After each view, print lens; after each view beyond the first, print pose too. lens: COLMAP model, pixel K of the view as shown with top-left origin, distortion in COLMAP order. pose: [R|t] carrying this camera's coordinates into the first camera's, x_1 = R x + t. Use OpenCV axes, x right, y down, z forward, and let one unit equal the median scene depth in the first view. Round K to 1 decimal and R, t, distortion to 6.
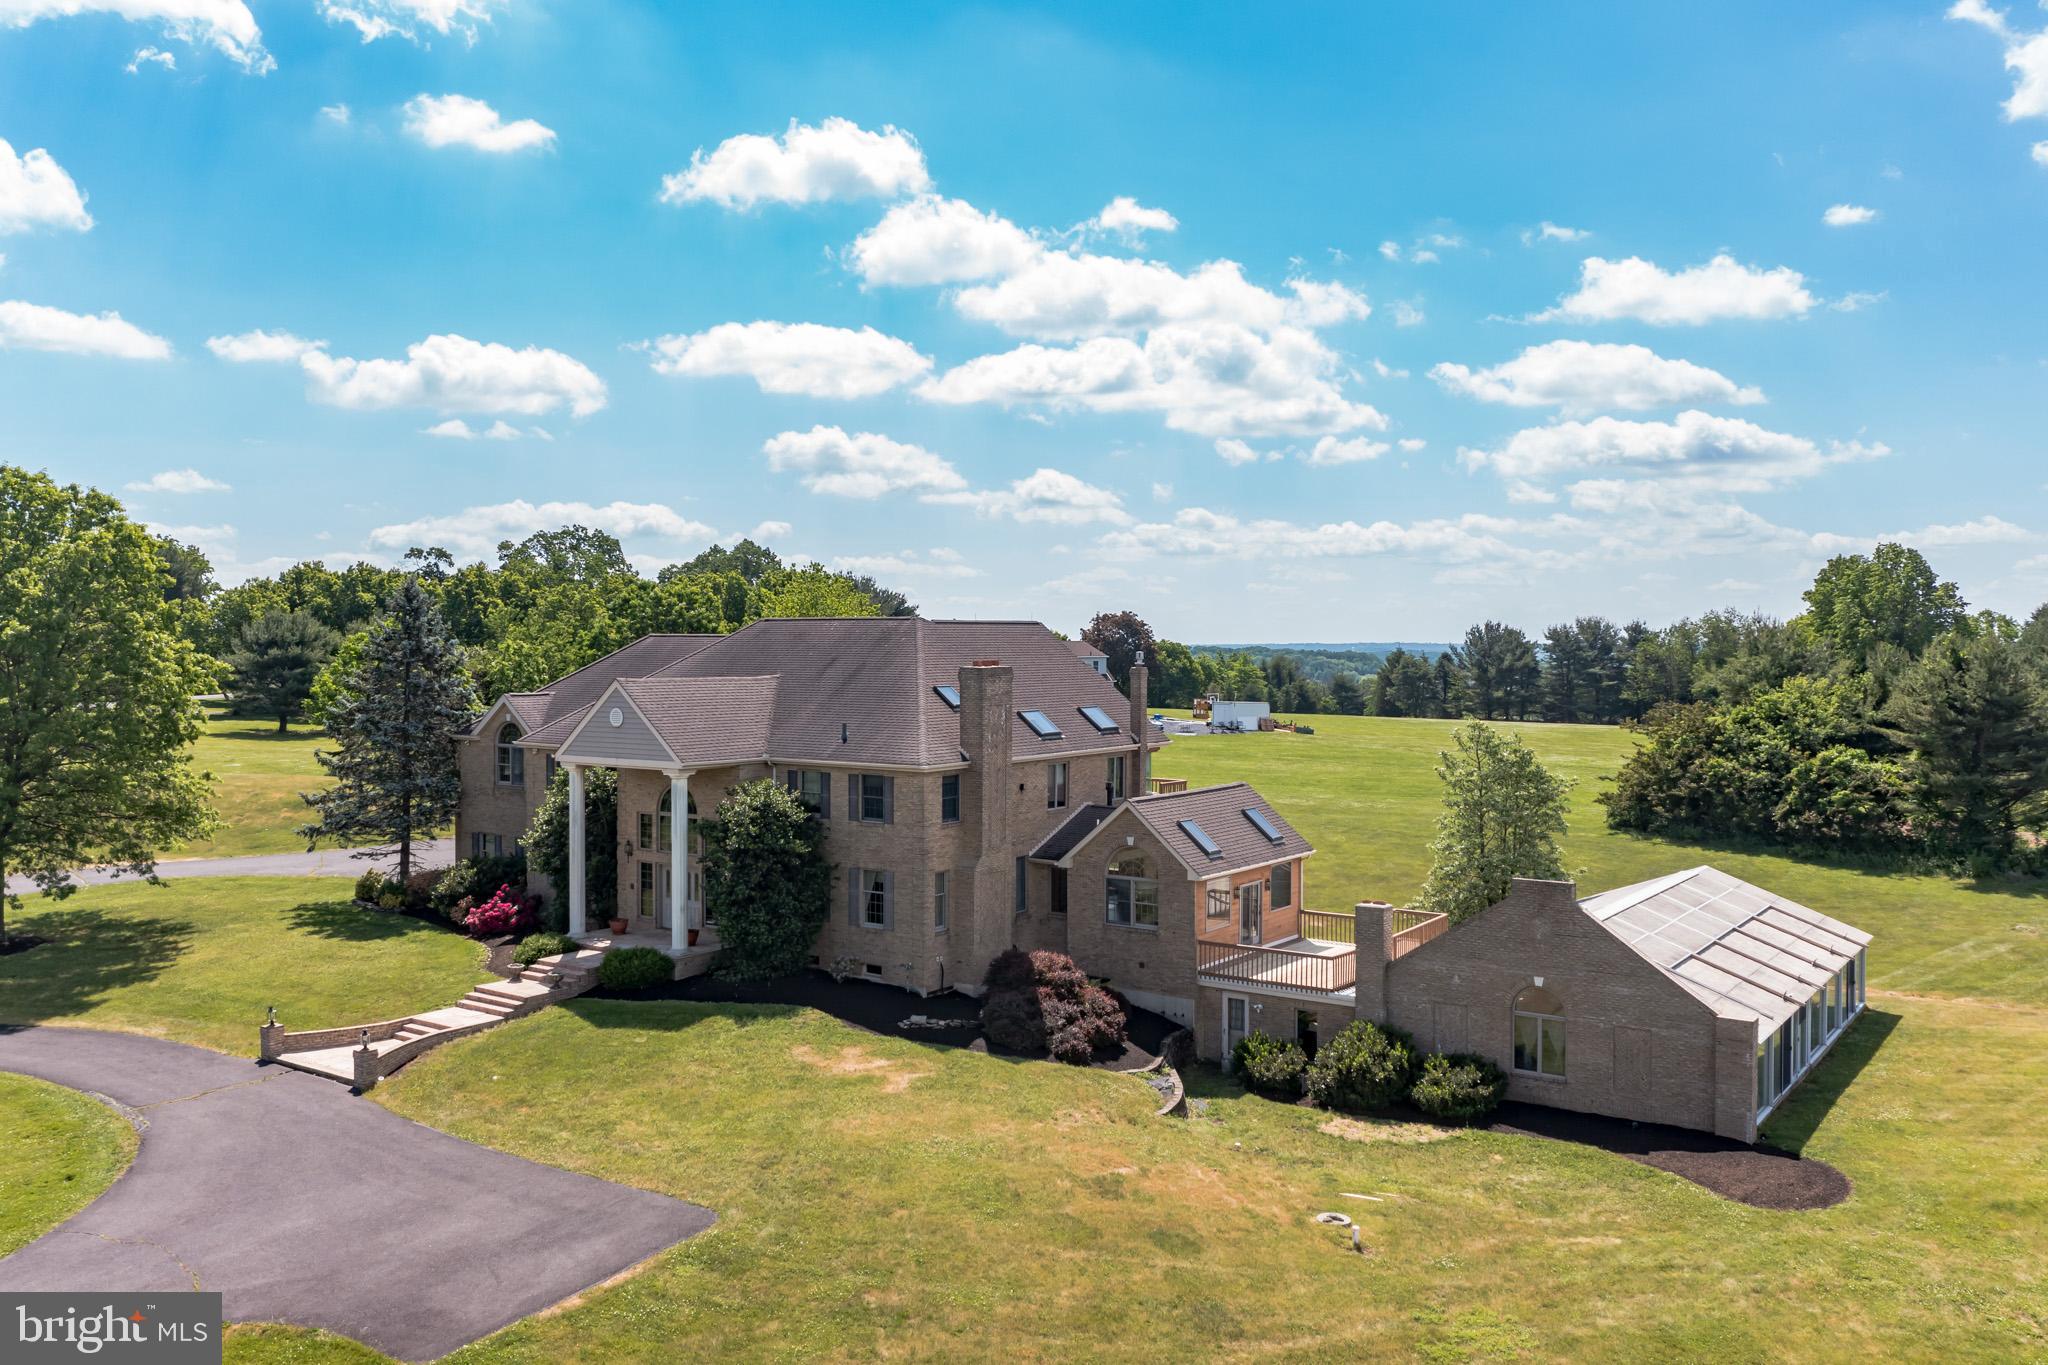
lens RADIAL K [[1740.4, 0, 1012.3], [0, 1740.4, 674.4], [0, 0, 1]] dist [0.000830, 0.007465]
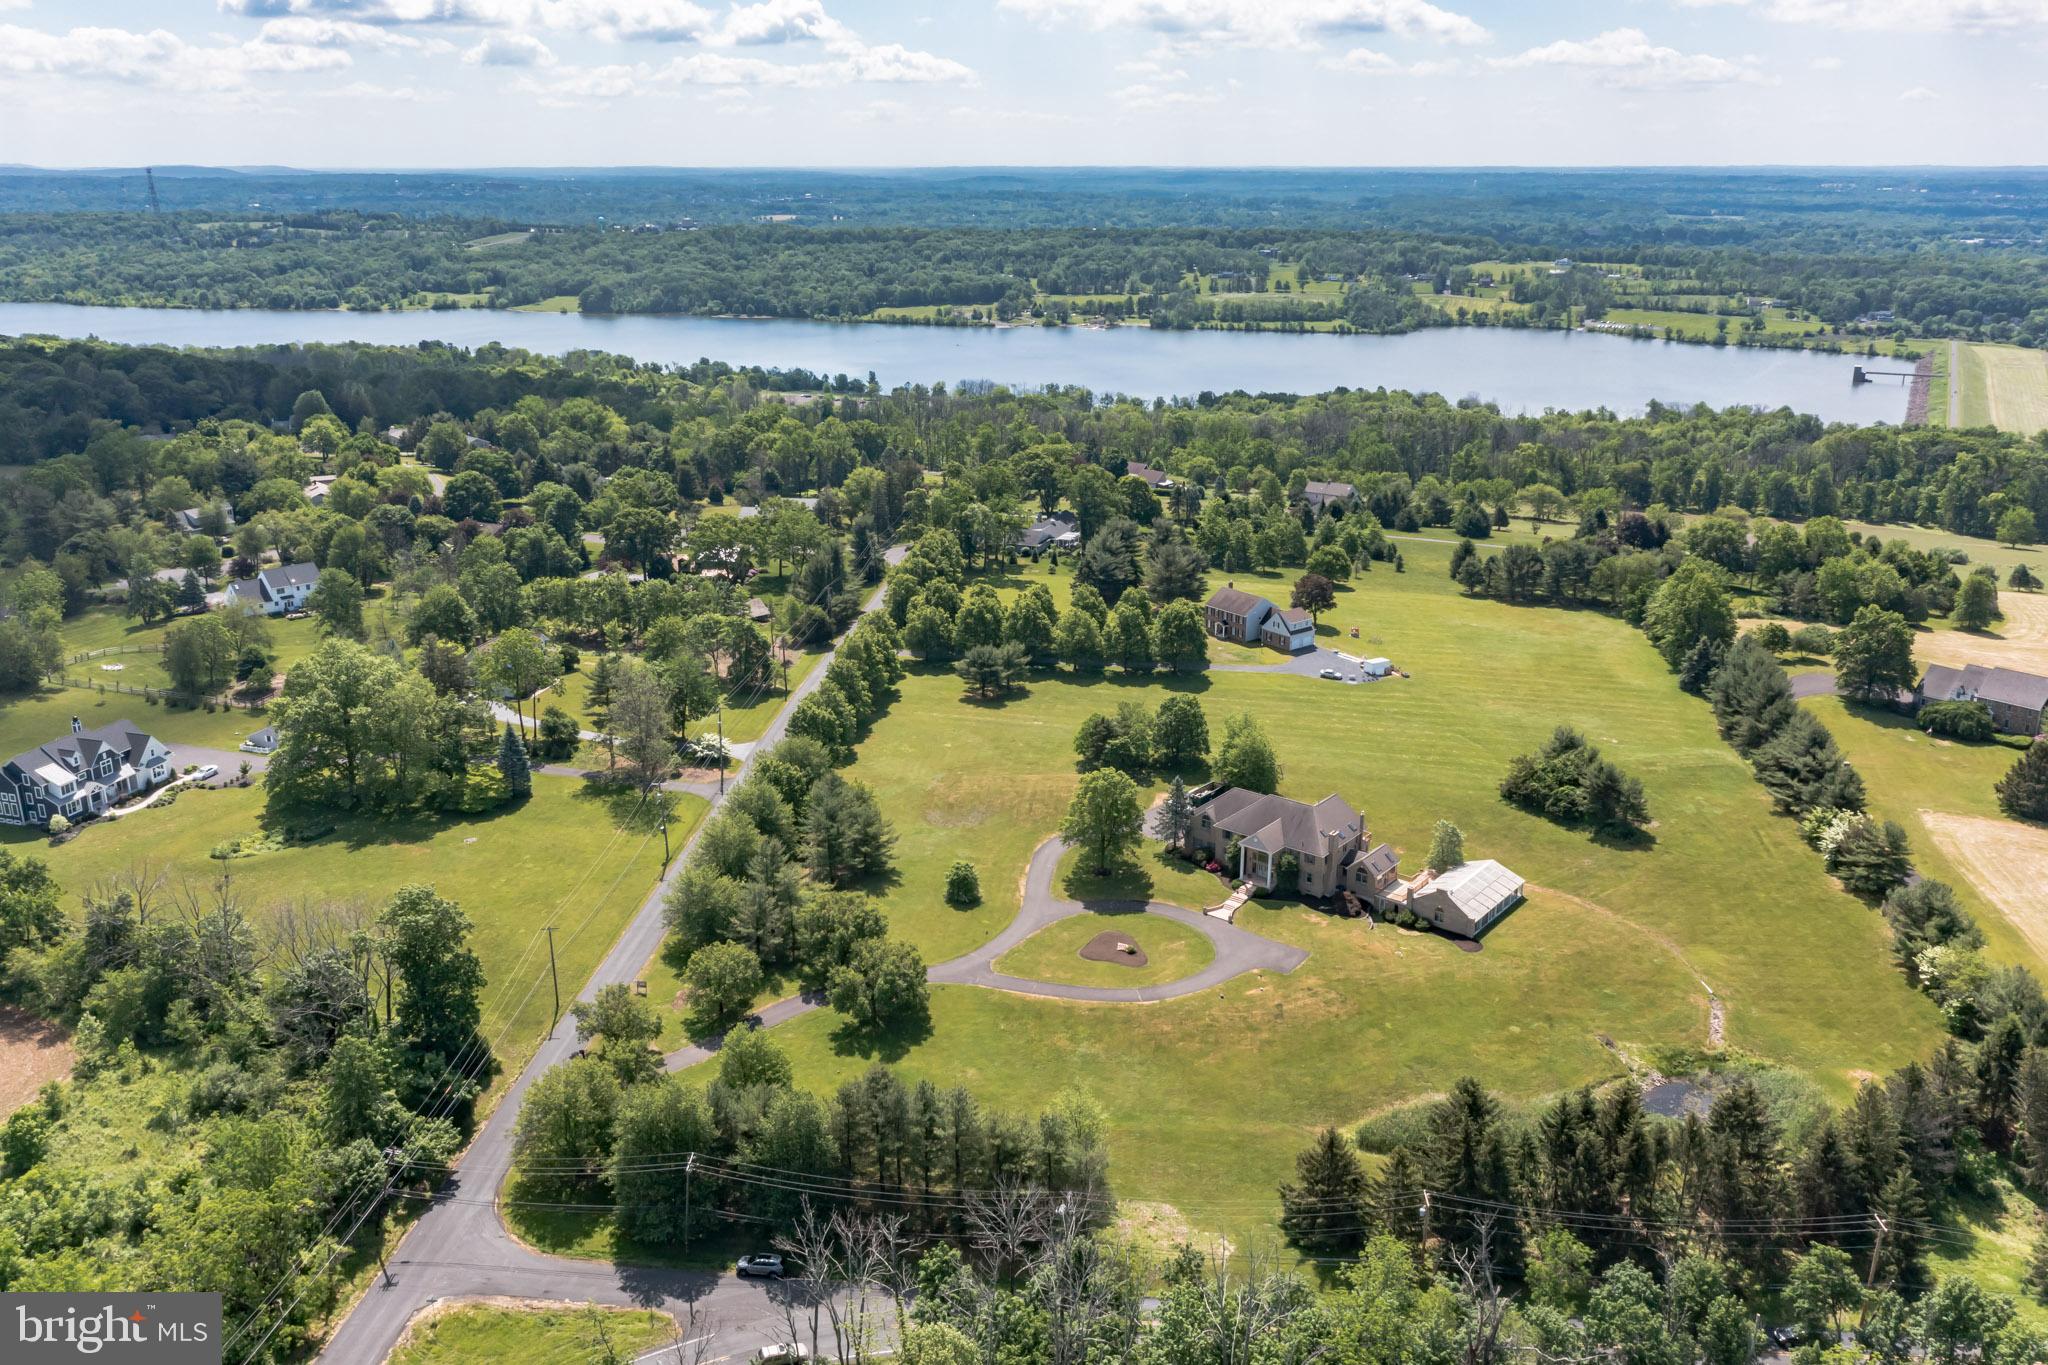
lens RADIAL K [[1740.4, 0, 1012.3], [0, 1740.4, 674.4], [0, 0, 1]] dist [0.000830, 0.007465]
pose [[0.998373, 0.015703, -0.054808, -0.655867], [-0.001161, 0.966720, 0.255835, -1.683735], [0.057002, -0.255355, 0.965166, -3.643209]]
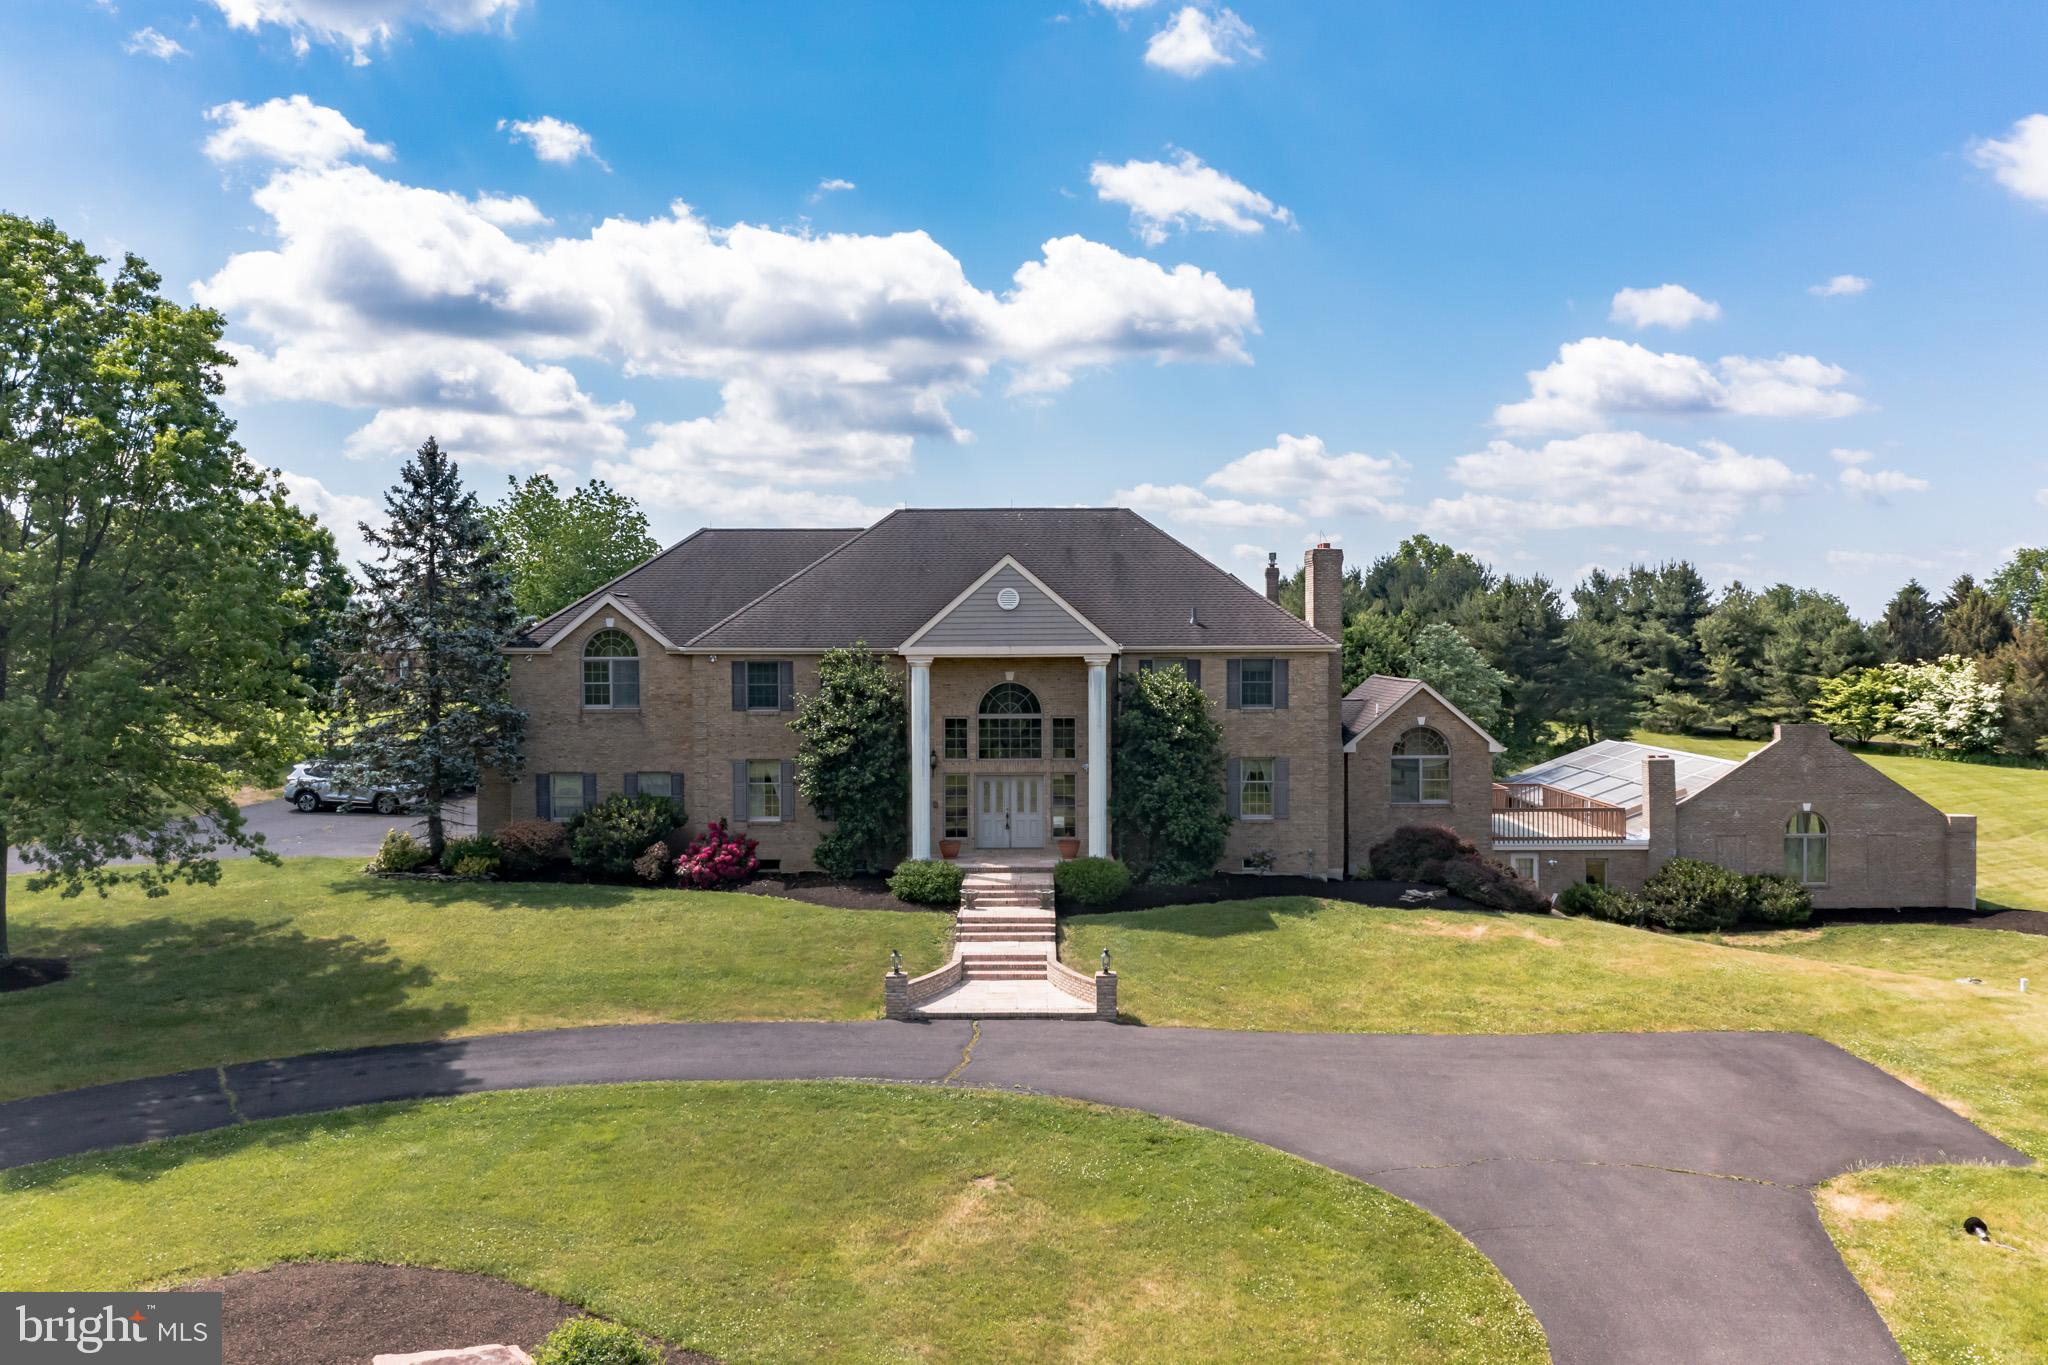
lens RADIAL K [[1740.4, 0, 1012.3], [0, 1740.4, 674.4], [0, 0, 1]] dist [0.000830, 0.007465]
pose [[0.795736, -0.015691, 0.605440, -0.774815], [0.020473, 0.999790, -0.000998, 0.065497], [-0.605298, 0.013189, 0.795890, 0.326323]]
